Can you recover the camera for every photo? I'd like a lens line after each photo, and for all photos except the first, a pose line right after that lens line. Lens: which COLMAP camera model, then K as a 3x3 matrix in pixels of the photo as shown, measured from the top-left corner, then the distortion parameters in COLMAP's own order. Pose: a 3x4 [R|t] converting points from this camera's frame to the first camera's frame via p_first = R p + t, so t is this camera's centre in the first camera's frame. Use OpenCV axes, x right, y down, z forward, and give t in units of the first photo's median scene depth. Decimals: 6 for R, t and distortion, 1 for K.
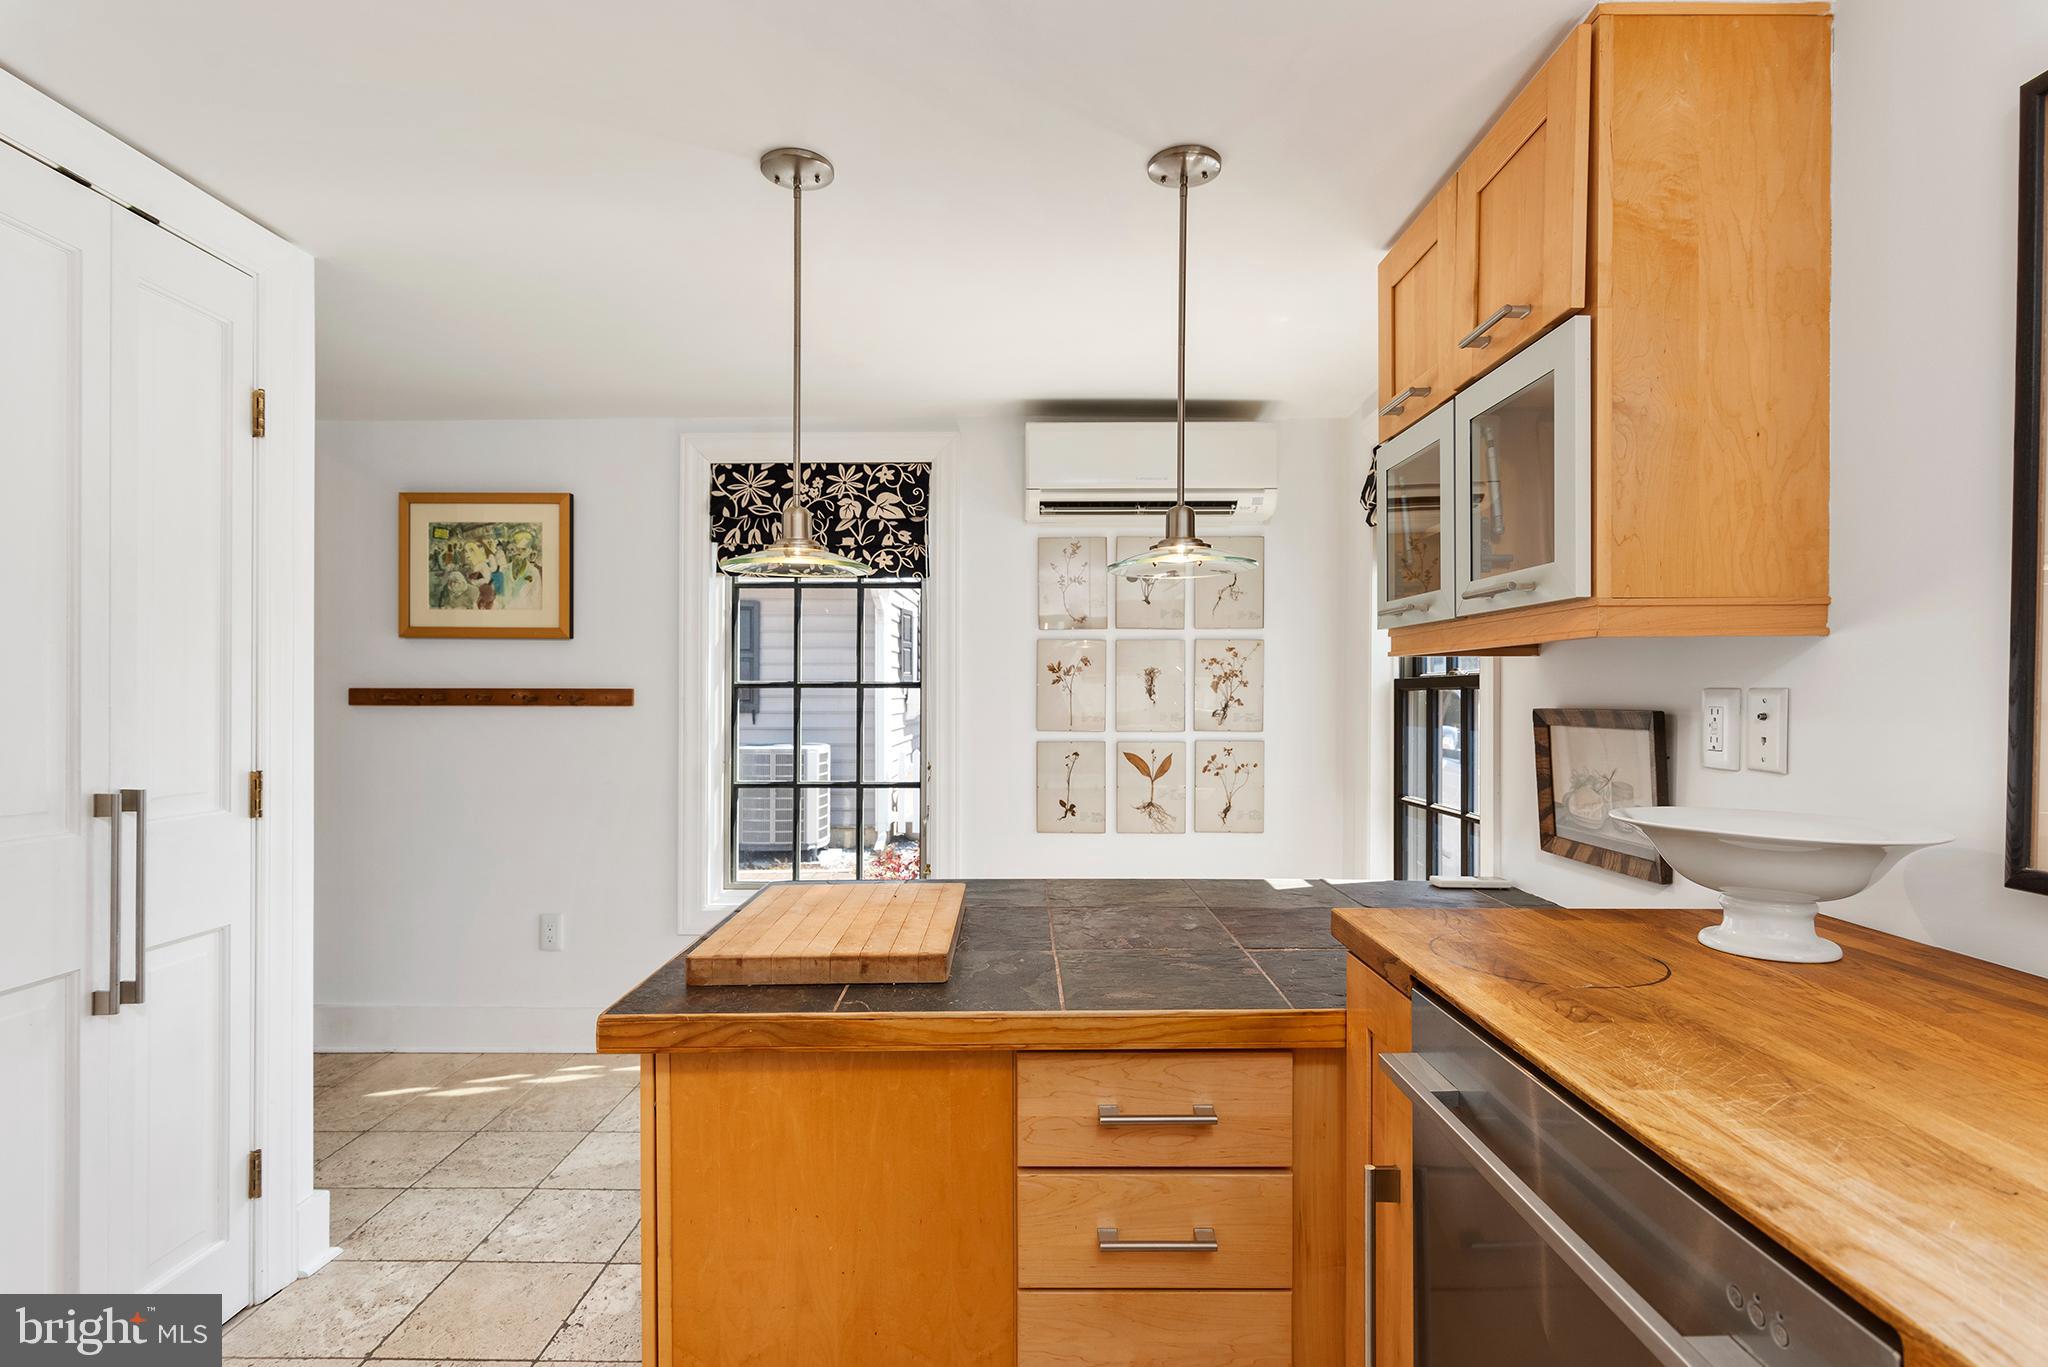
lens RADIAL K [[1015.3, 0, 1014.1], [0, 1015.3, 692.1], [0, 0, 1]] dist [0.003902, -0.001617]
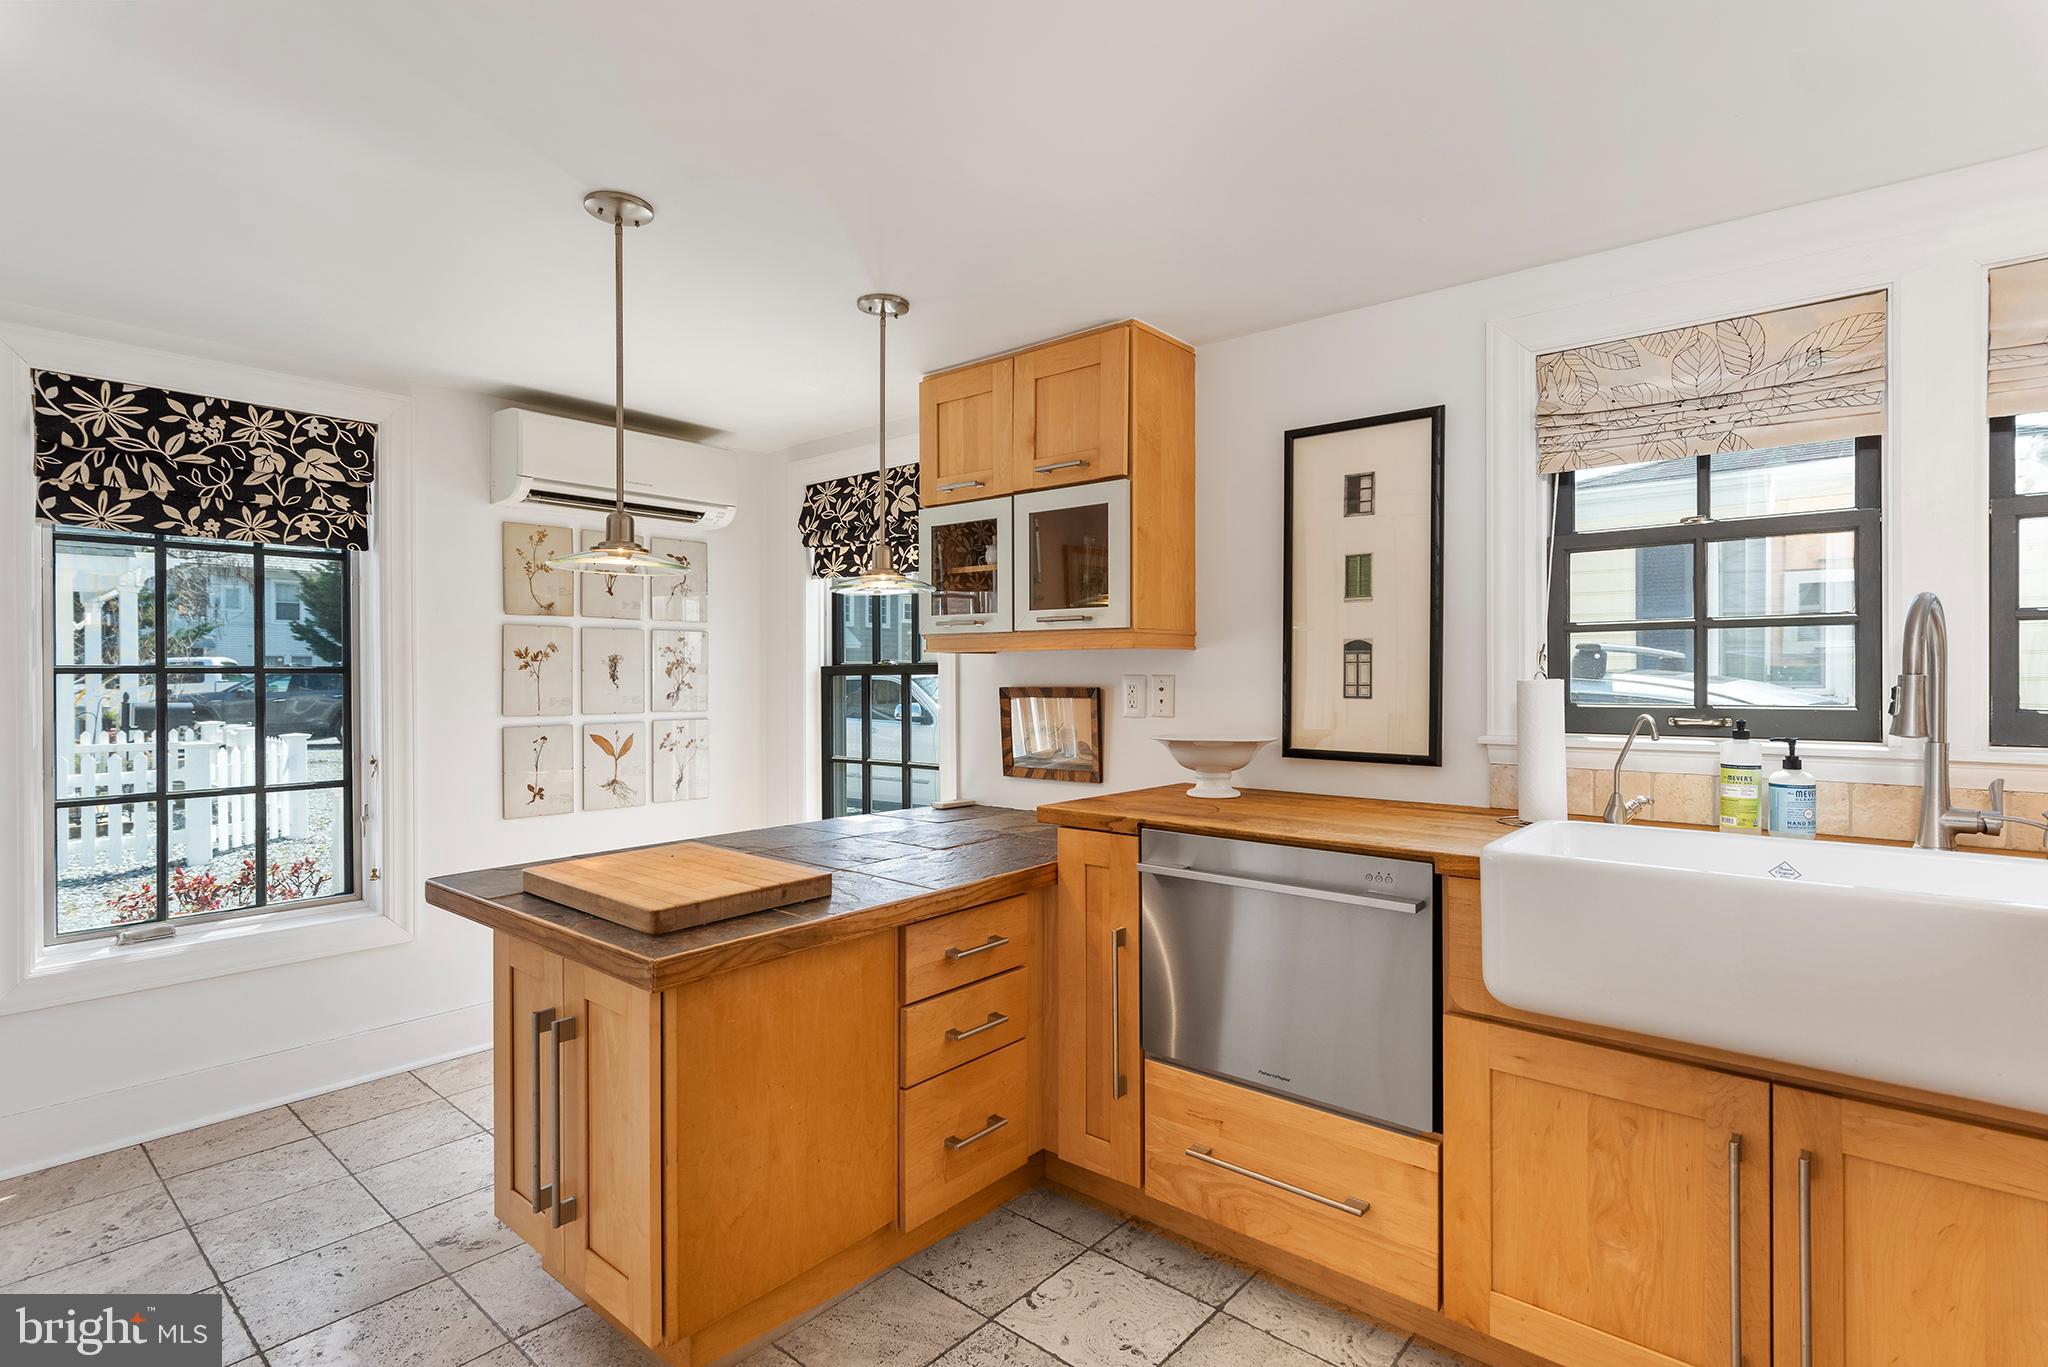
lens RADIAL K [[1015.3, 0, 1030.2], [0, 1015.3, 675.2], [0, 0, 1]] dist [0.003902, -0.001617]
pose [[0.632442, -0.001956, 0.774606, -0.415573], [0.001750, 0.999998, 0.001096, -0.002581], [-0.774606, 0.000662, 0.632444, -0.024797]]
